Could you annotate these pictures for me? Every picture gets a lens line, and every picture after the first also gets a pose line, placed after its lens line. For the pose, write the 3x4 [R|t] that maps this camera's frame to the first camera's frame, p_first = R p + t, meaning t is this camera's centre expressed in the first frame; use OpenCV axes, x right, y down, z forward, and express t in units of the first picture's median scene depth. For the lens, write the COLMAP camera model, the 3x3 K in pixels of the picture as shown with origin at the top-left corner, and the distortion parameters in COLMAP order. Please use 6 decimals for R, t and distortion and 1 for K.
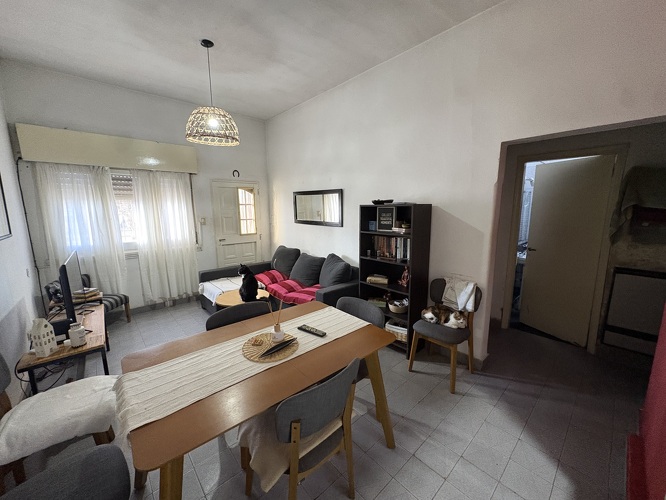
lens RADIAL K [[264.8, 0, 333.0], [0, 264.8, 250.0], [0, 0, 1]] dist [0.000182, 0.000239]
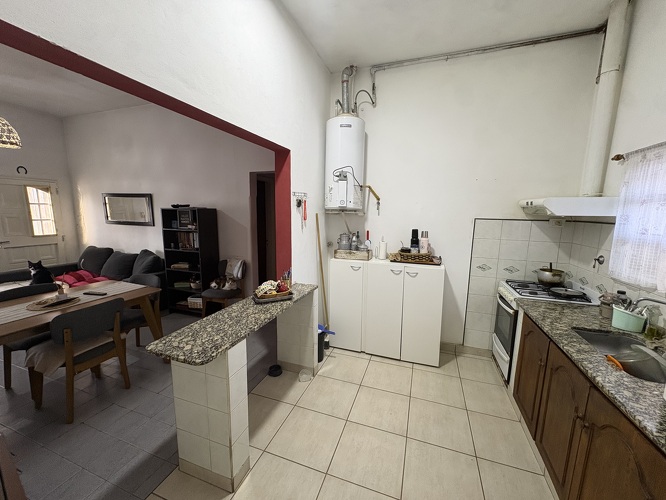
lens RADIAL K [[264.8, 0, 333.0], [0, 264.8, 250.0], [0, 0, 1]] dist [0.000182, 0.000239]
pose [[0.880736, -0.049653, 0.470998, 0.187867], [0.054537, 0.998506, 0.003283, 0.061556], [-0.470457, 0.022796, 0.882128, -0.429449]]
